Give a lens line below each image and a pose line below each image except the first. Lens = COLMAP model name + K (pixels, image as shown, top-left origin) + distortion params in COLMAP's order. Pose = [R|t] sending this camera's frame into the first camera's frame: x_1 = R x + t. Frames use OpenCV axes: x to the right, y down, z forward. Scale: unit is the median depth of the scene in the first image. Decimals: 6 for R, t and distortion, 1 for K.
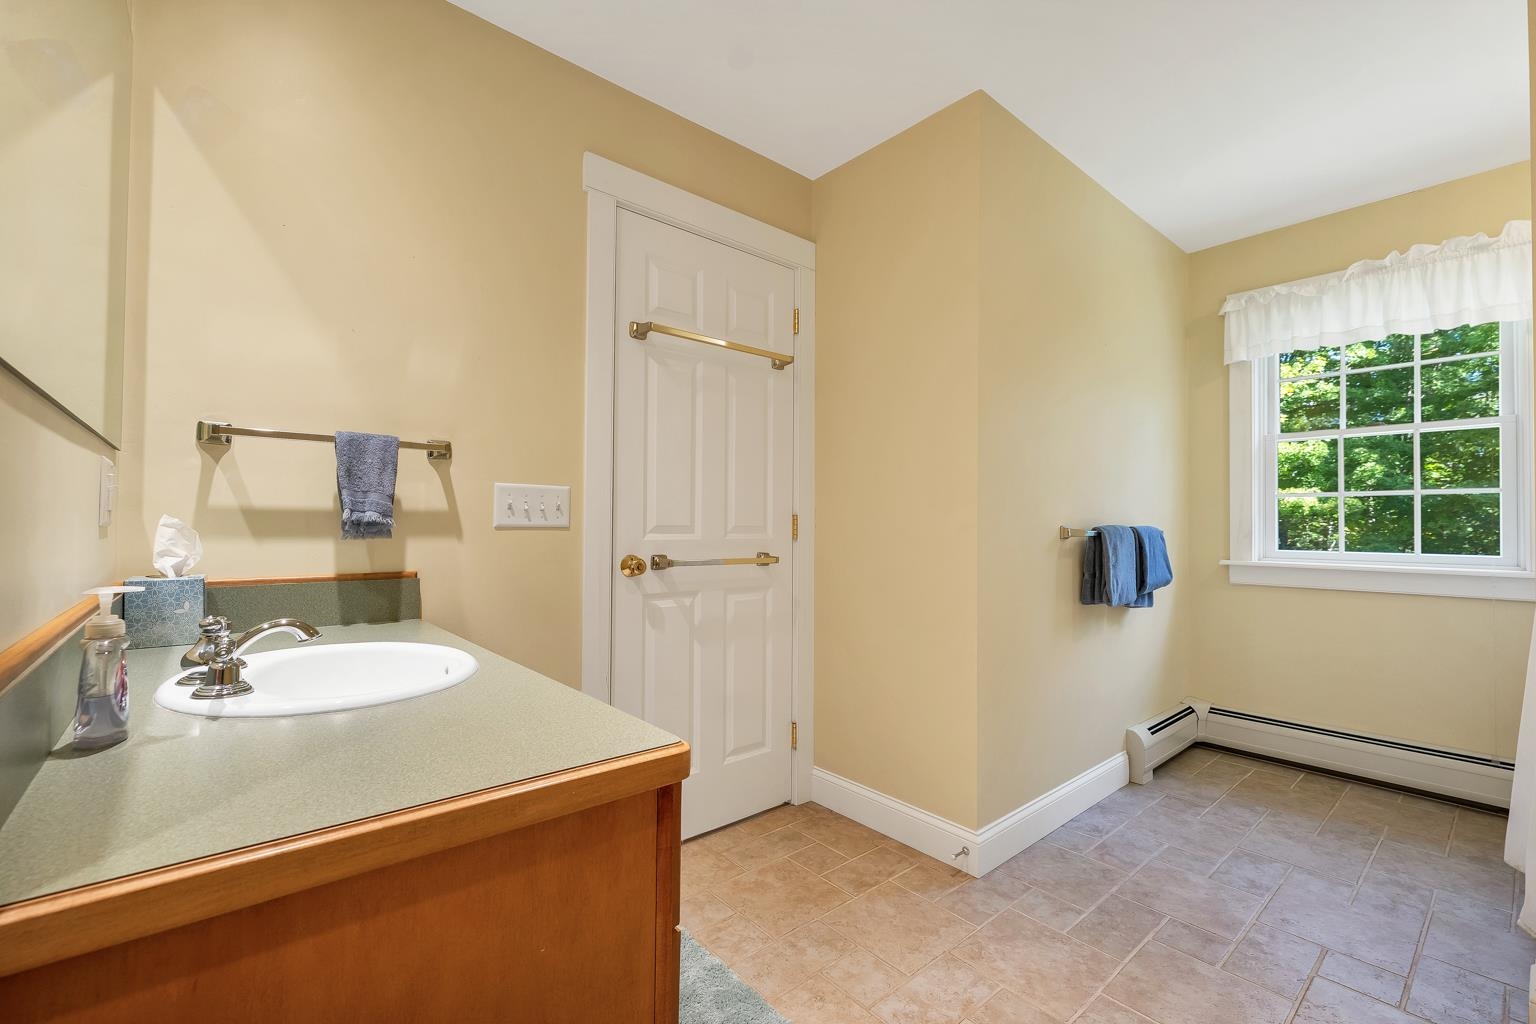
lens RADIAL K [[652.2, 0, 758.2], [0, 652.2, 517.1], [0, 0, 1]] dist [0.006863, 0.000171]
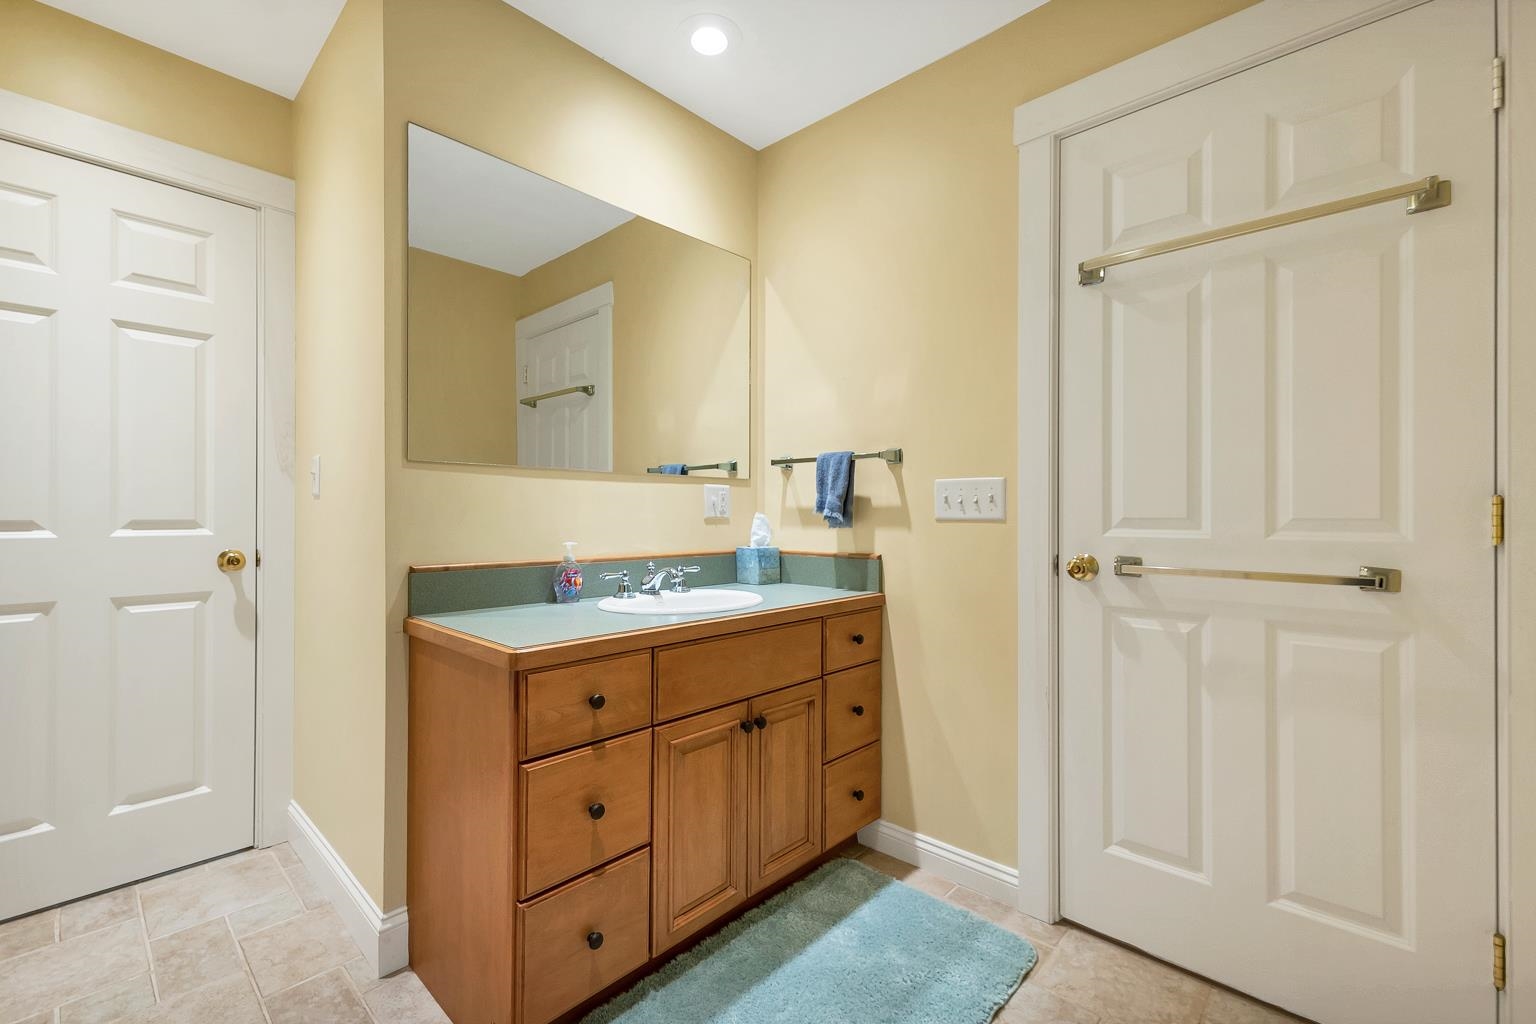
lens RADIAL K [[652.2, 0, 758.2], [0, 652.2, 517.1], [0, 0, 1]] dist [0.006863, 0.000171]
pose [[0.116448, -0.006008, -0.993179, 0.624742], [0.010020, 0.999938, -0.004874, 0.012784], [0.993146, -0.009385, 0.116501, 0.549820]]
